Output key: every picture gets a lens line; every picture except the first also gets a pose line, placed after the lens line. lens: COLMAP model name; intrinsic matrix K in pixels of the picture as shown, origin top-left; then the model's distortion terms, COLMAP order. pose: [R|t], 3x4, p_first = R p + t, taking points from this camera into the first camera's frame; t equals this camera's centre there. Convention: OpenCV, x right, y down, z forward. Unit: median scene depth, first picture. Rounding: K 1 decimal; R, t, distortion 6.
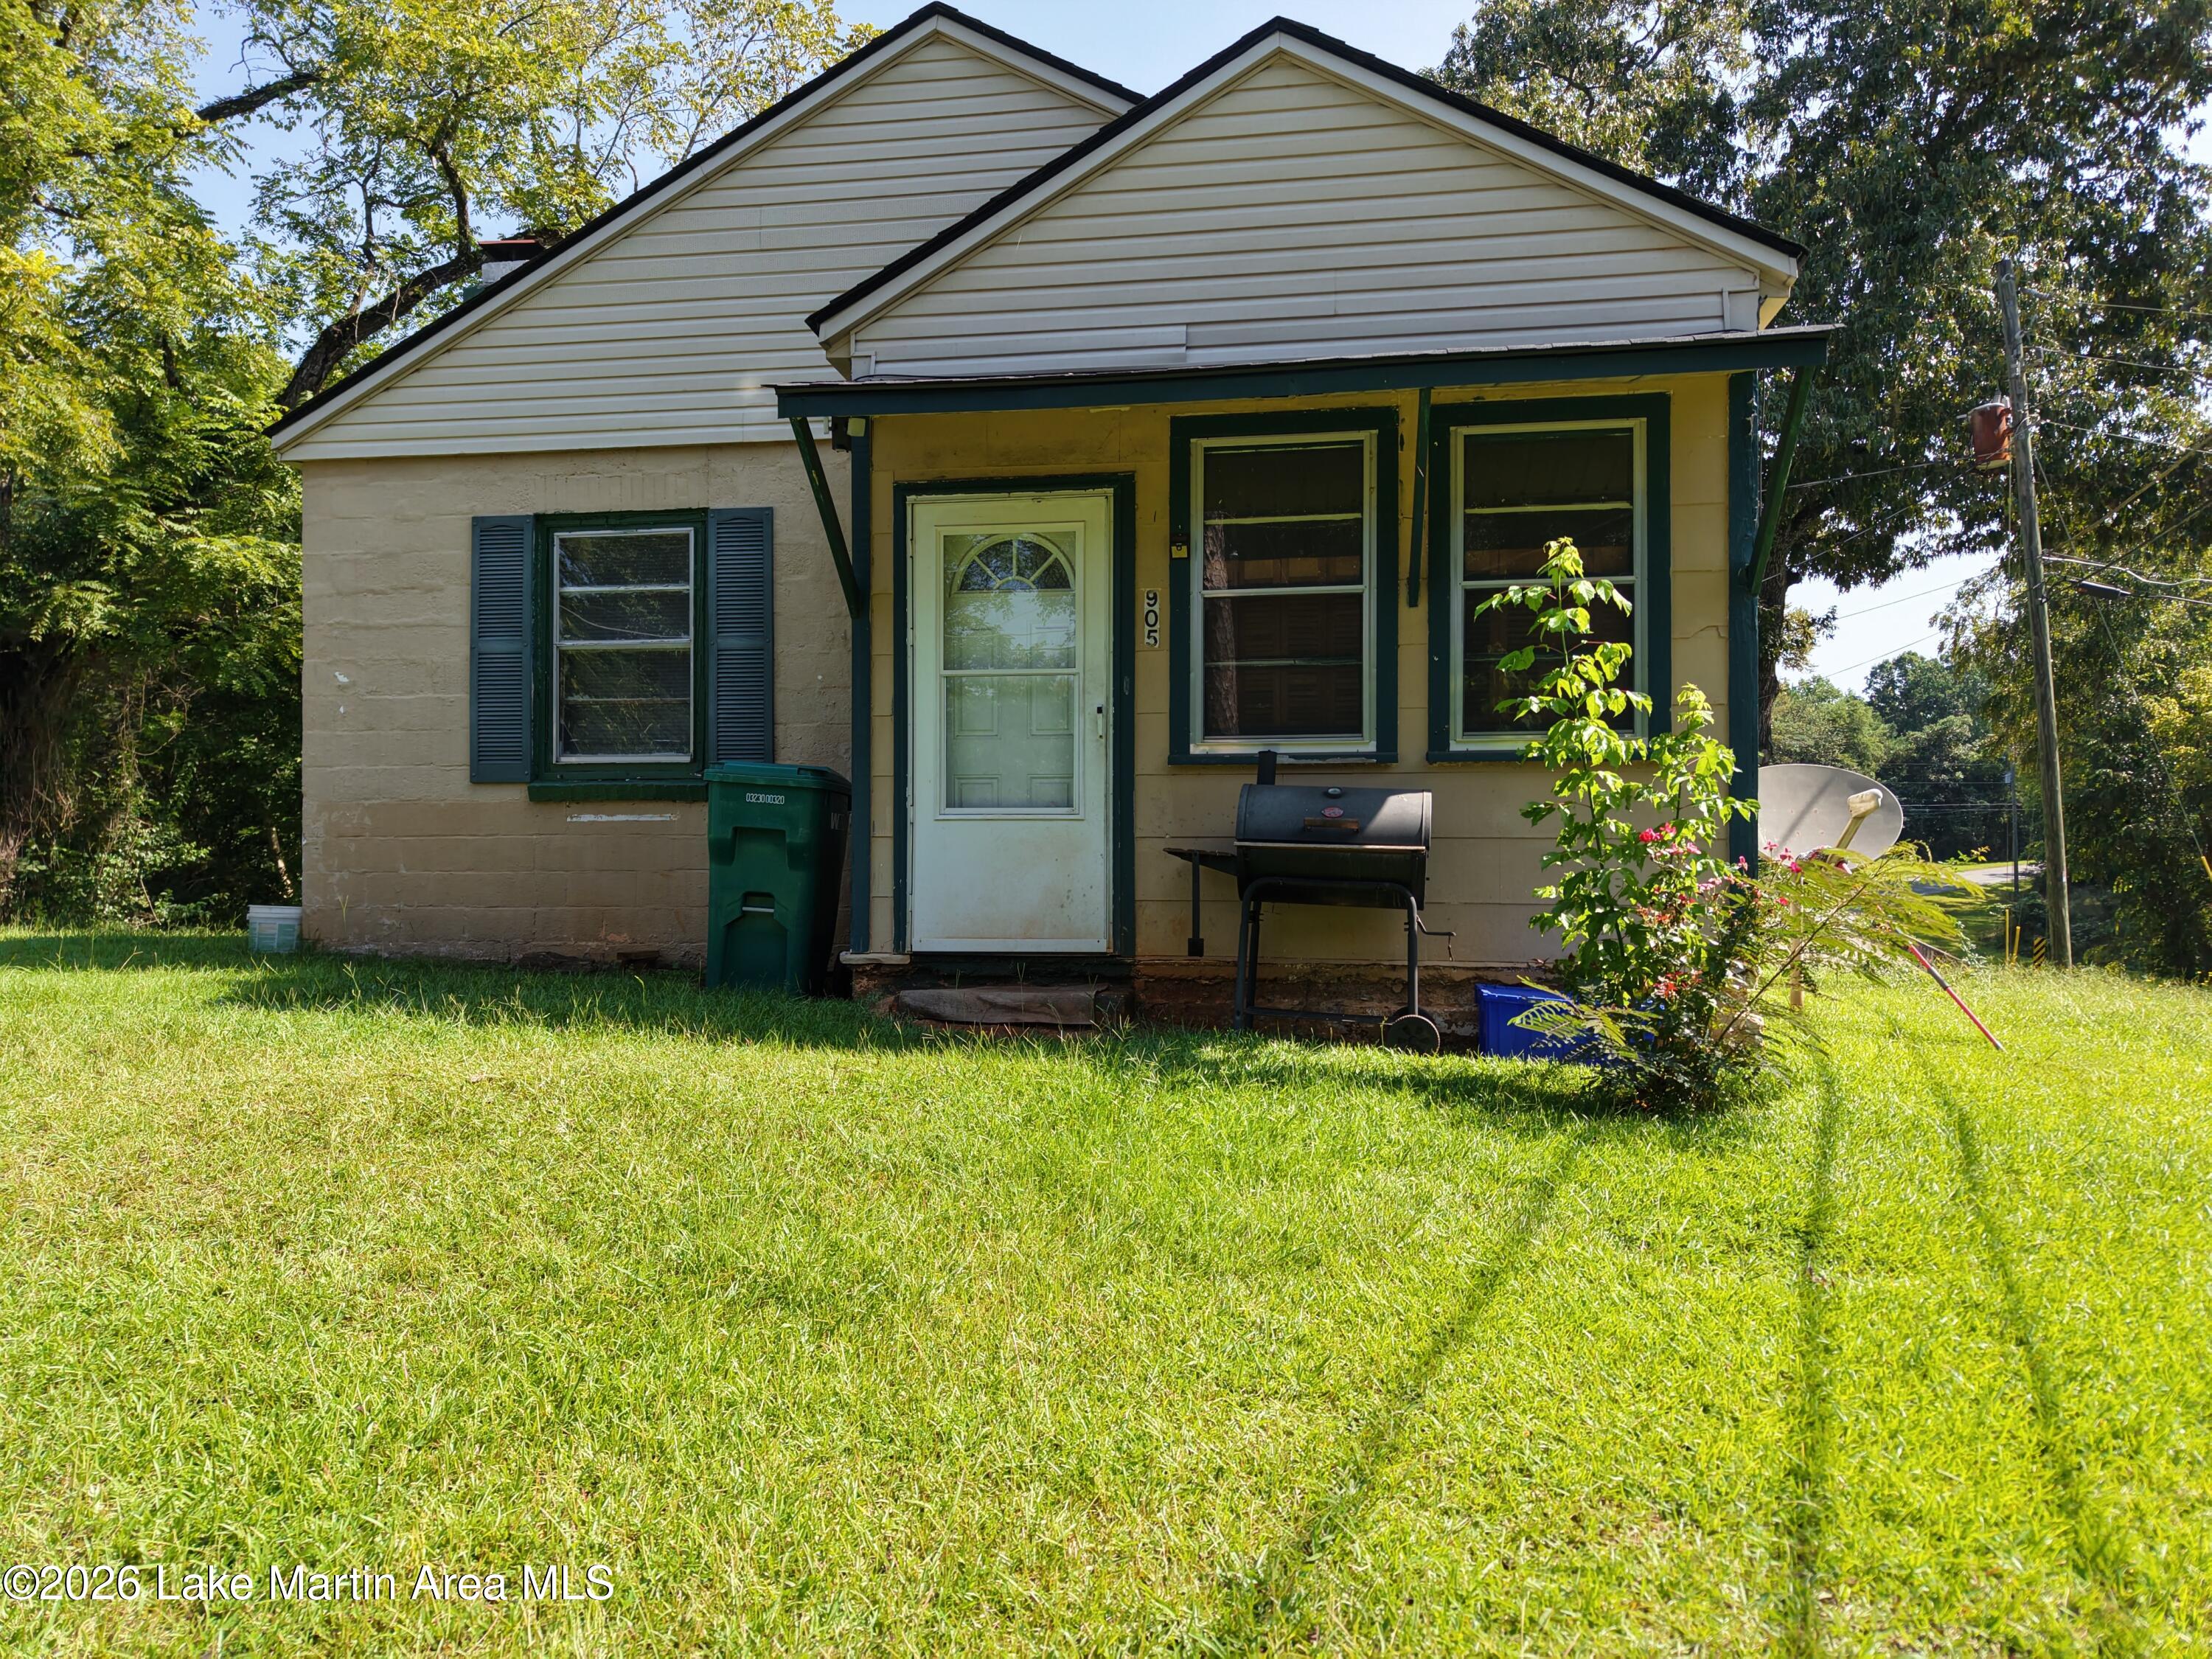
lens RADIAL K [[1487.8, 0, 1106.0], [0, 1487.8, 829.5], [0, 0, 1]] dist [0.051882, -0.001094]
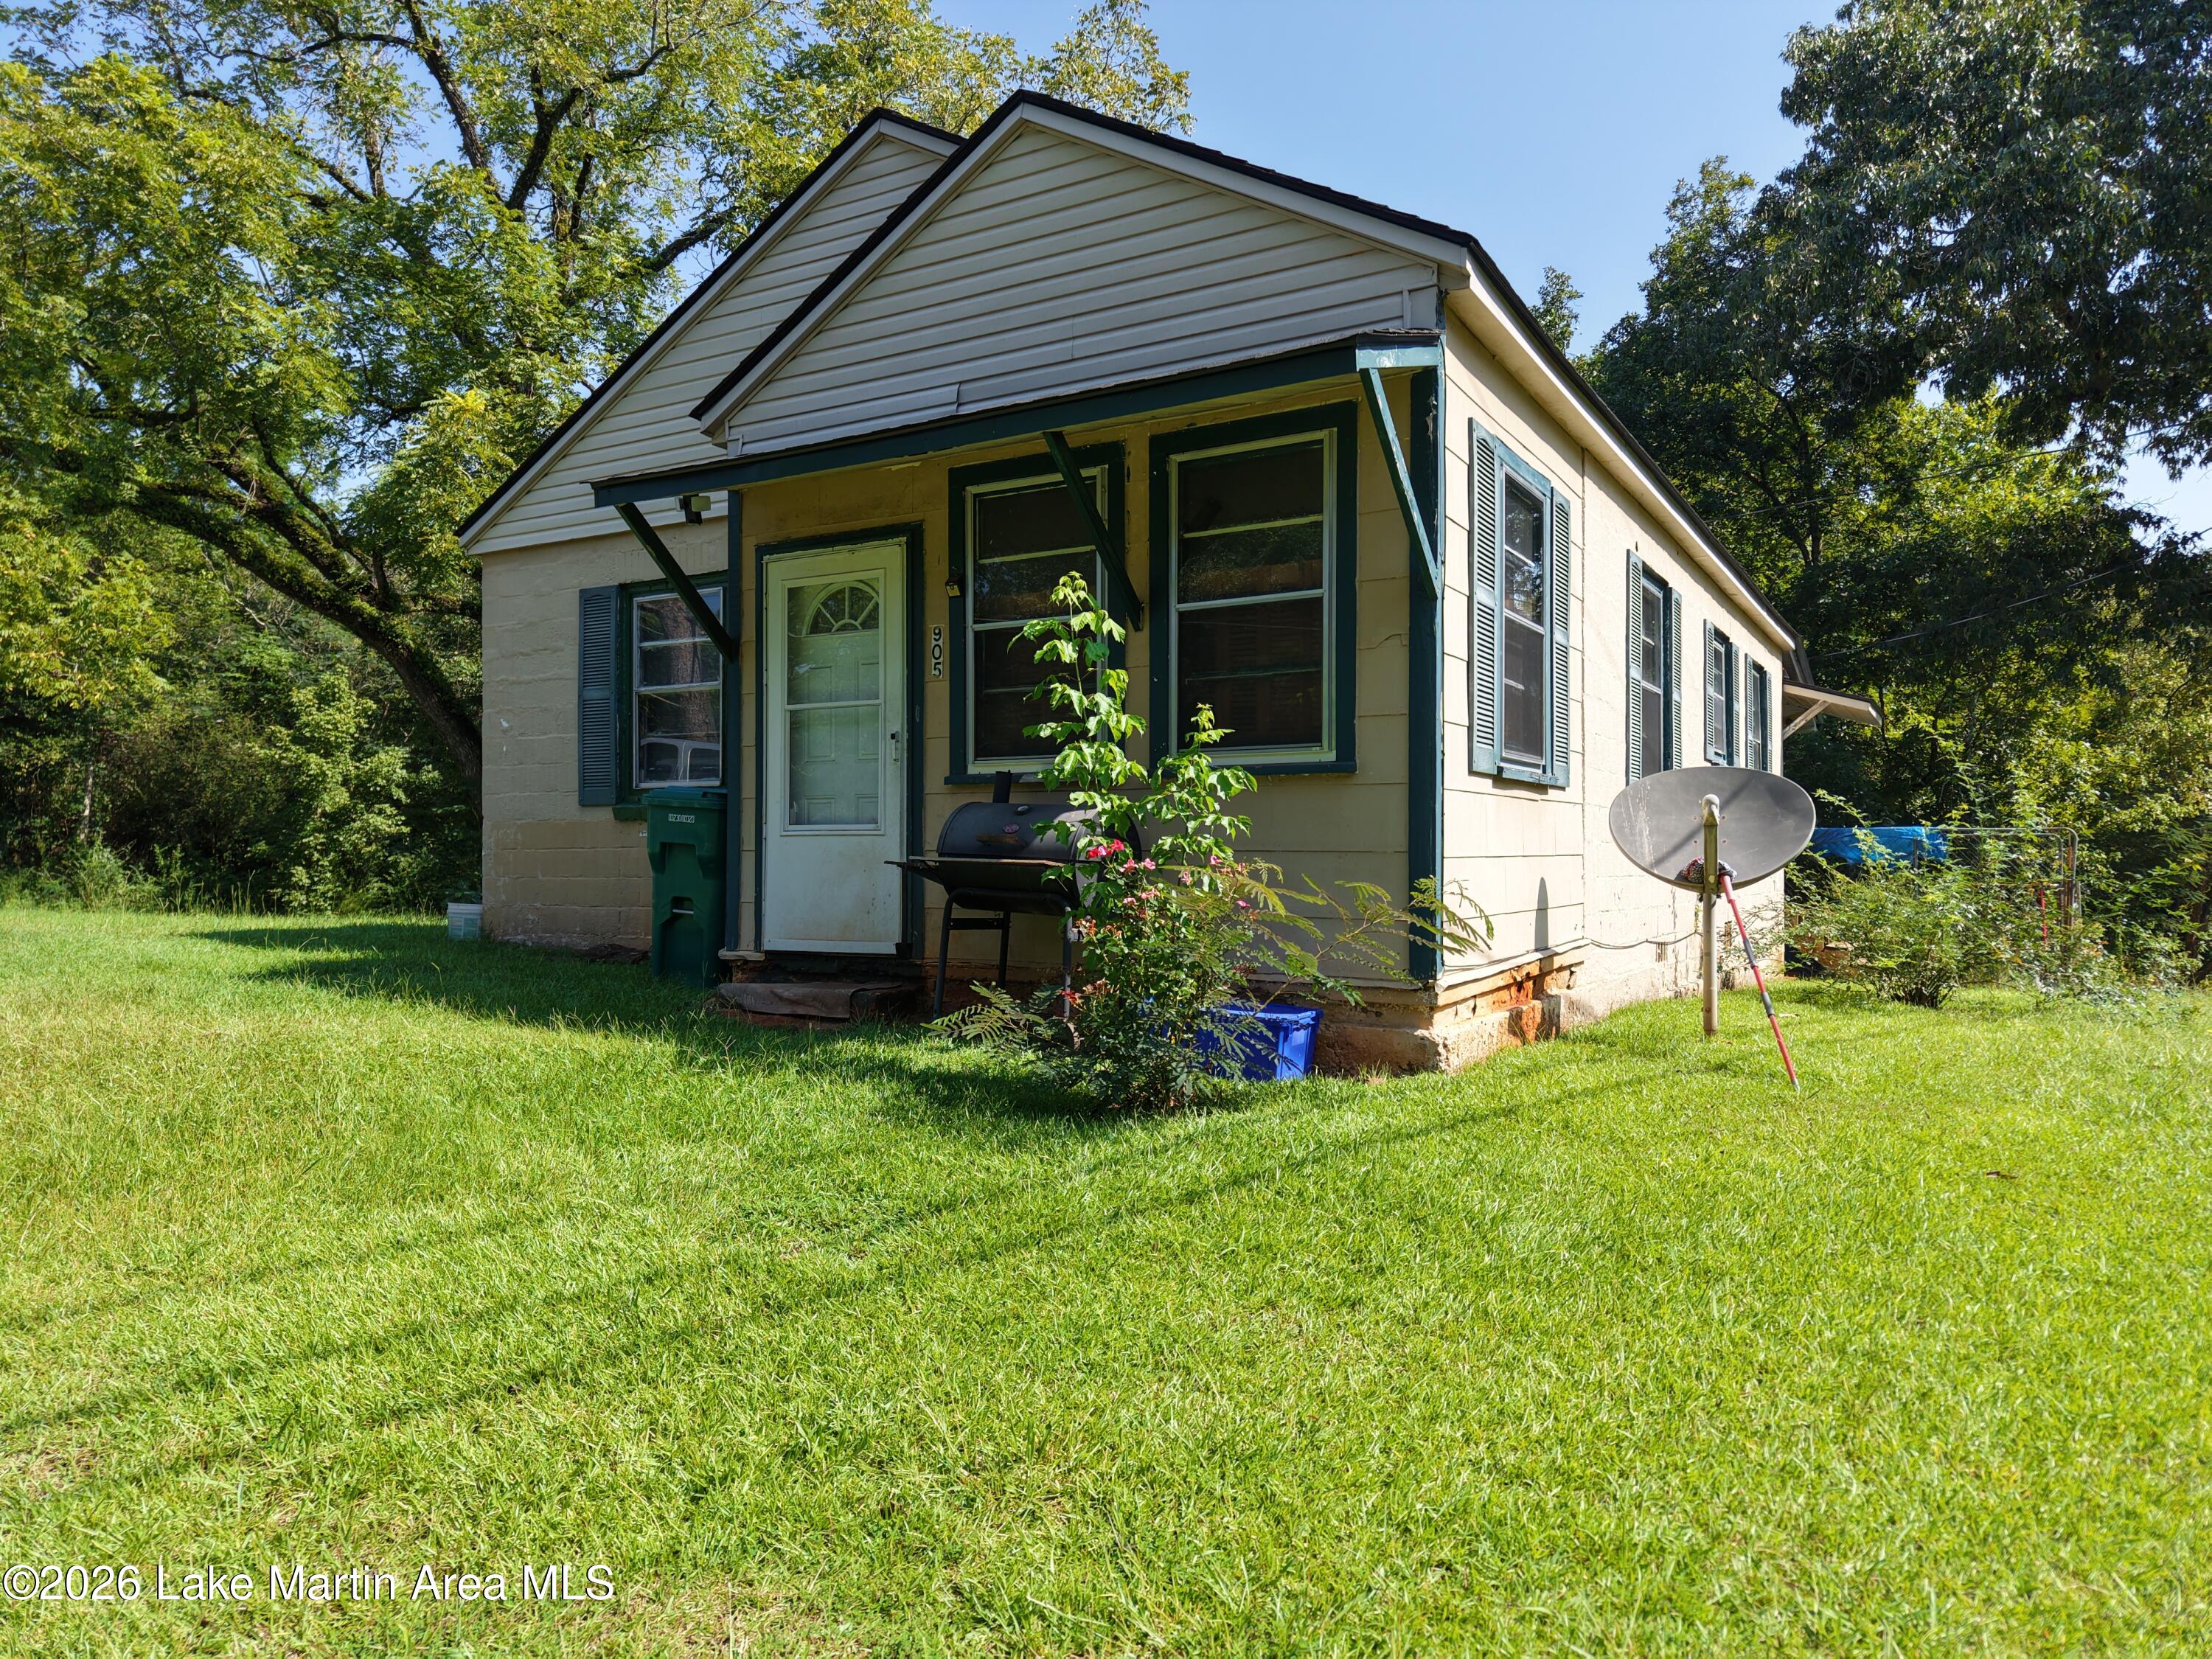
lens RADIAL K [[1520.9, 0, 1106.0], [0, 1520.9, 829.5], [0, 0, 1]] dist [0.059337, -0.000300]
pose [[0.921575, -0.006156, -0.388152, 0.577674], [0.005945, 0.999981, -0.001743, -0.007821], [0.388155, -0.000702, 0.921594, 0.010069]]
